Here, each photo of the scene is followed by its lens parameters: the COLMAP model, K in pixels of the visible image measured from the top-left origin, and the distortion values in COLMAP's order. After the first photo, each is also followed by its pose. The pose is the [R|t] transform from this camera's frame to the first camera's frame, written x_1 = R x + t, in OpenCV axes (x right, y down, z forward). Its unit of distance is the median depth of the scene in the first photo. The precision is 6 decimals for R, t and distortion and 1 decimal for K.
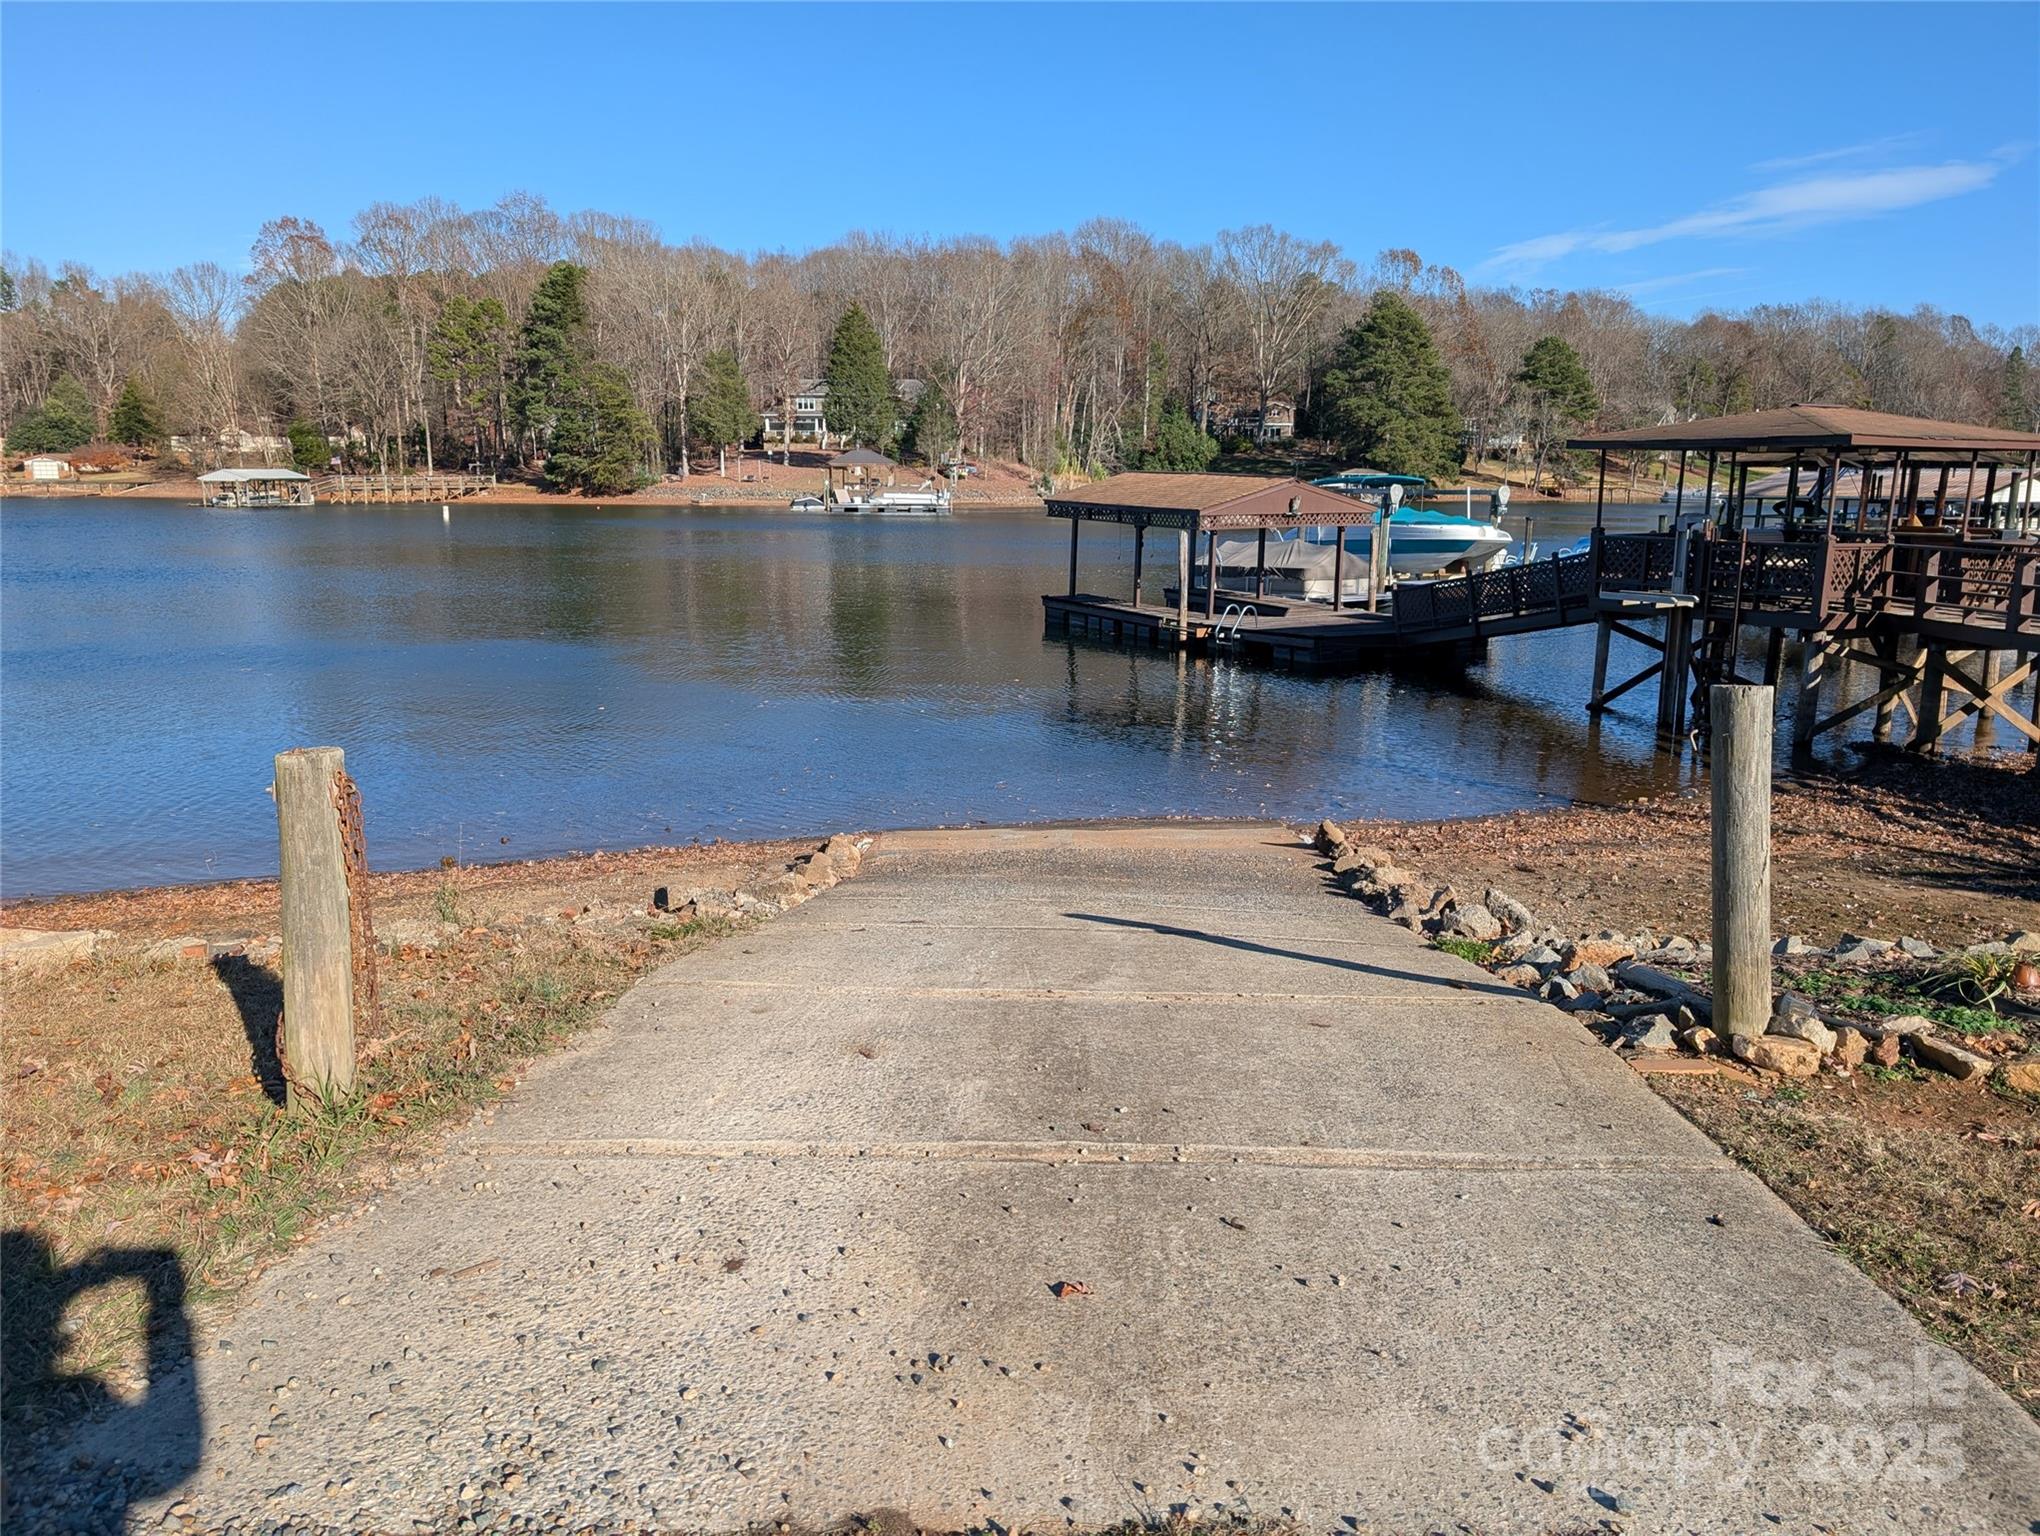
lens RADIAL K [[1446.7, 0, 1020.0], [0, 1446.7, 768.0], [0, 0, 1]] dist [0.049695, -0.033961]
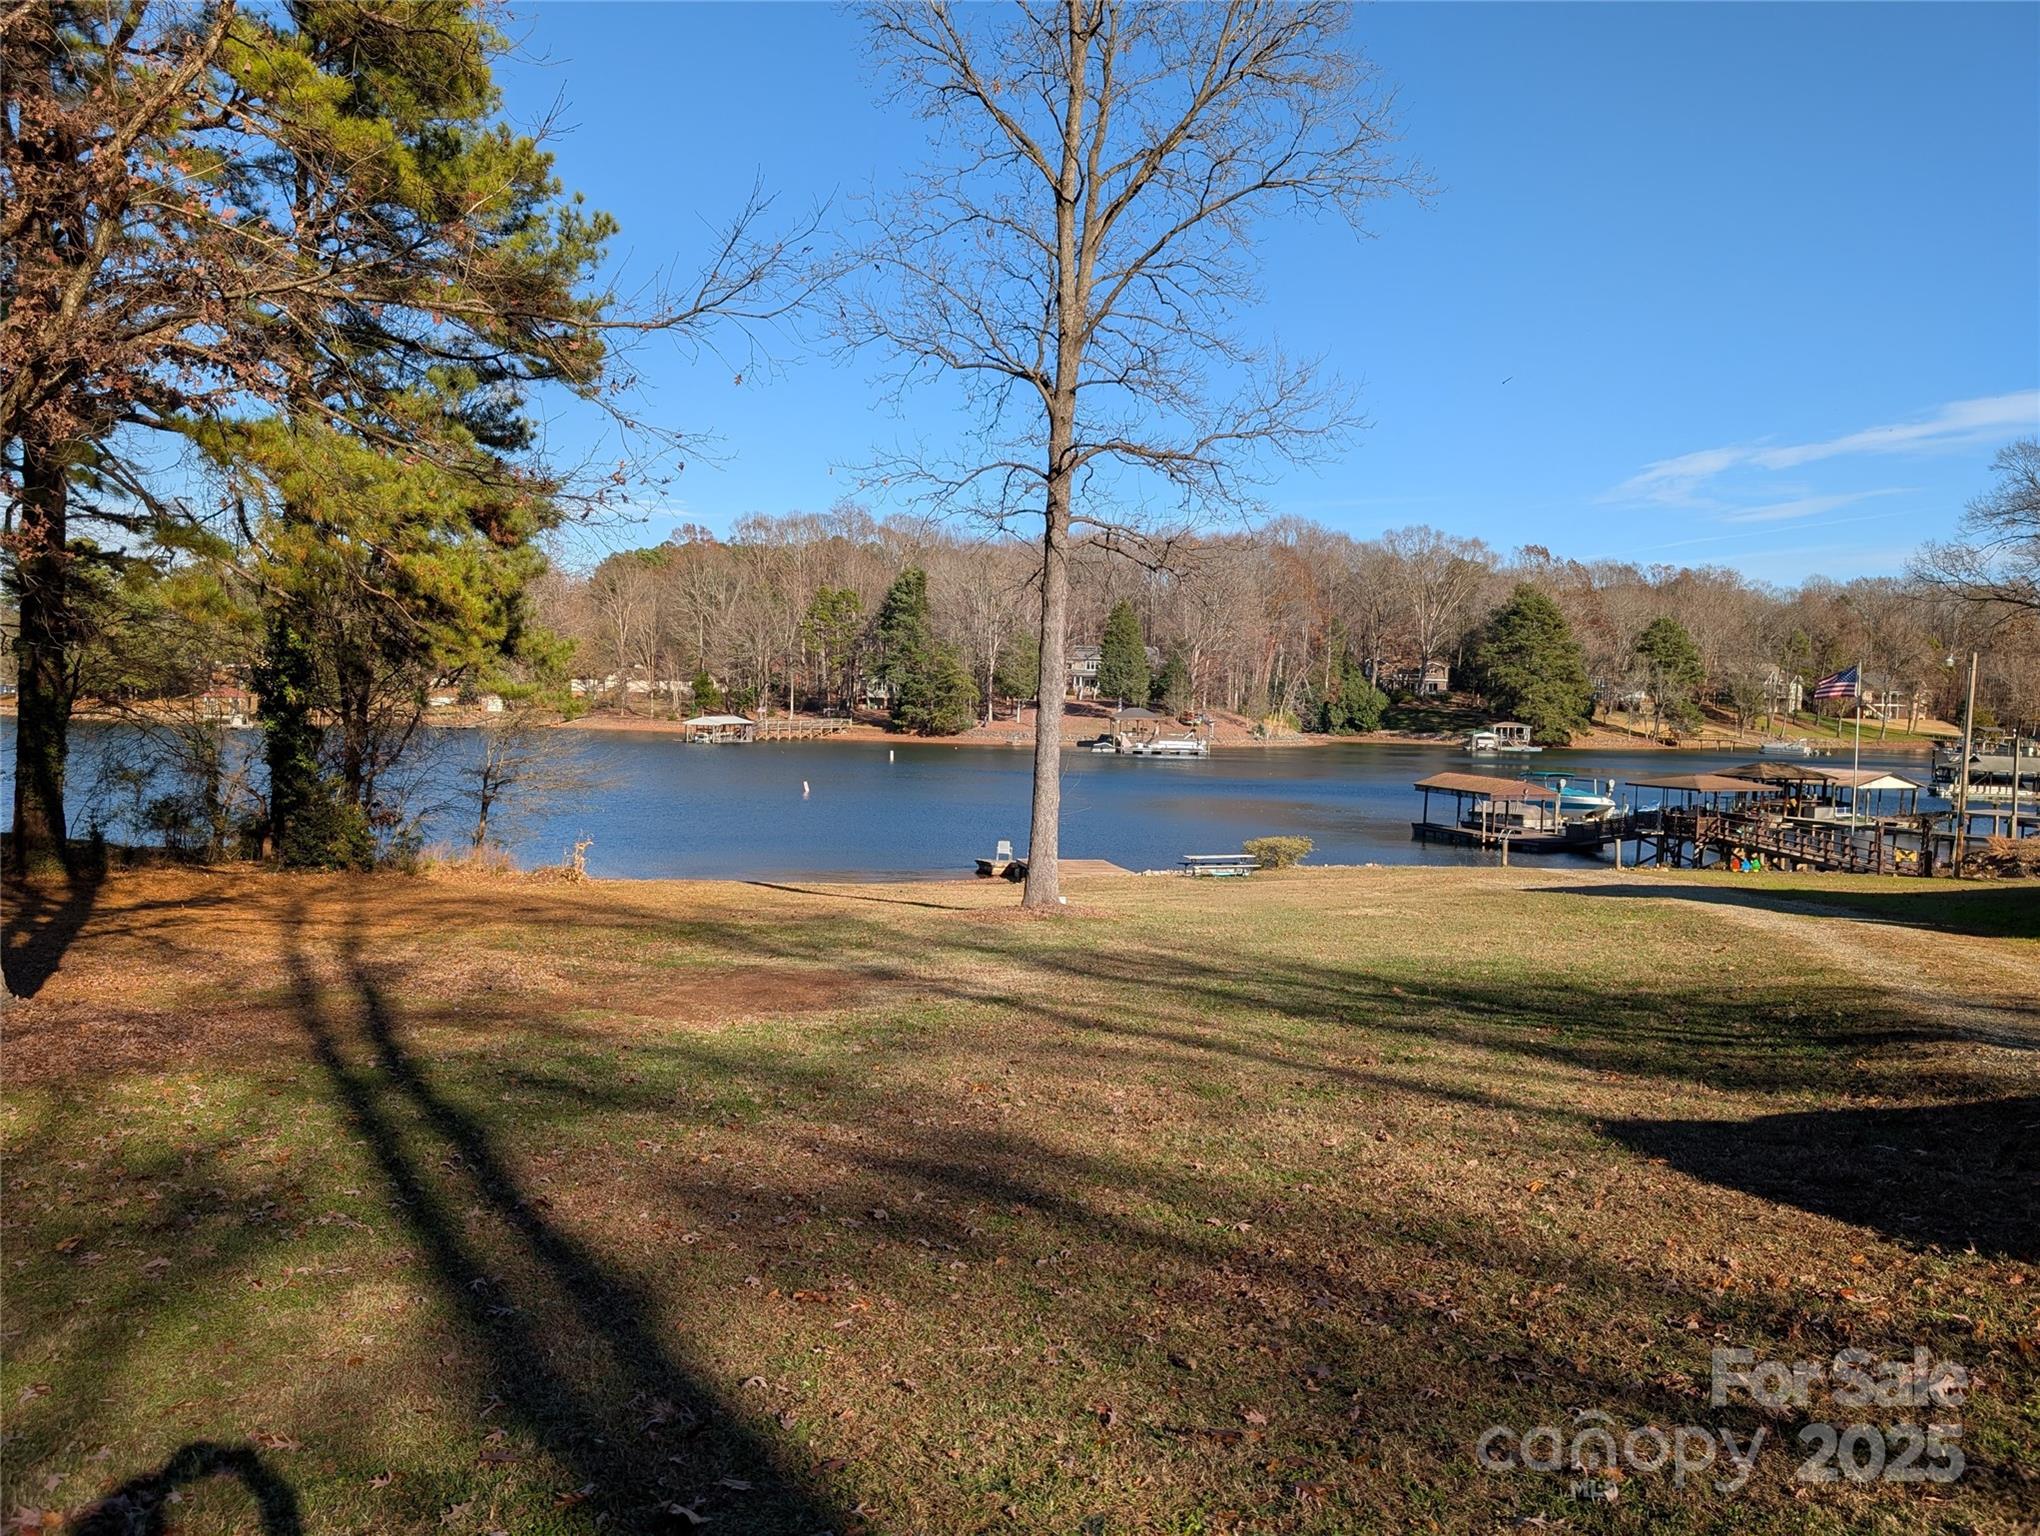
lens RADIAL K [[1483.0, 0, 1018.6], [0, 1483.0, 793.9], [0, 0, 1]] dist [0.002109, -0.001190]
pose [[0.996737, 0.023327, -0.077272, -0.083793], [-0.033160, 0.991153, -0.128518, 0.031676], [0.073591, 0.130661, 0.988692, -0.276663]]
